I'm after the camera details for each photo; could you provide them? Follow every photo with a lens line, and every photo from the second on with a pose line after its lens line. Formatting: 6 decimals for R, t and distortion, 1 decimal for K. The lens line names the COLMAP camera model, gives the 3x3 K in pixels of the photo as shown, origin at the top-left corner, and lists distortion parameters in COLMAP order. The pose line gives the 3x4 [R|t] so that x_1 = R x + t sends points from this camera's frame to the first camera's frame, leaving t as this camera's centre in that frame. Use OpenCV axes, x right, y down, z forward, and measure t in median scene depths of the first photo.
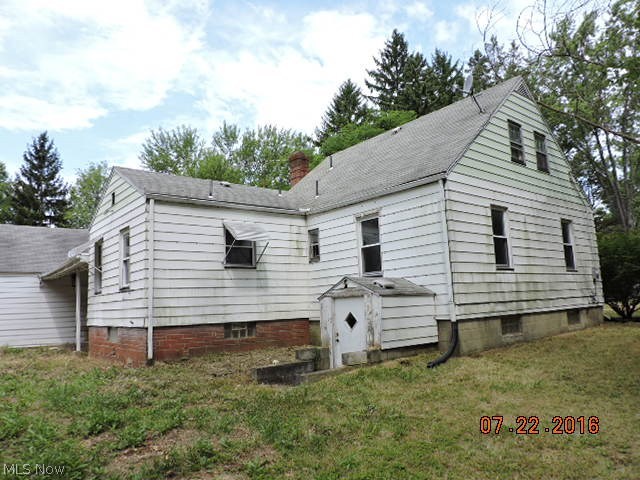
lens RADIAL K [[455.1, 0, 320.0], [0, 455.1, 240.0], [0, 0, 1]] dist [-0.031537, 0.006215]
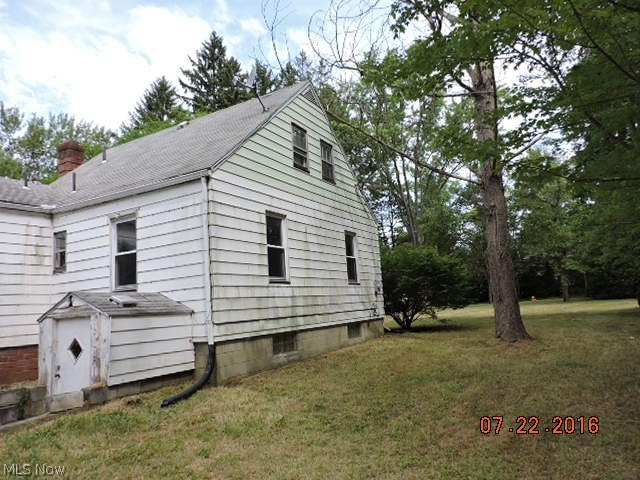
lens RADIAL K [[455.1, 0, 320.0], [0, 455.1, 240.0], [0, 0, 1]] dist [-0.031537, 0.006215]
pose [[0.929106, 0.033772, 0.368267, 0.121511], [-0.024562, 0.999258, -0.029671, 0.003767], [-0.368996, 0.018522, 0.929246, 0.098311]]
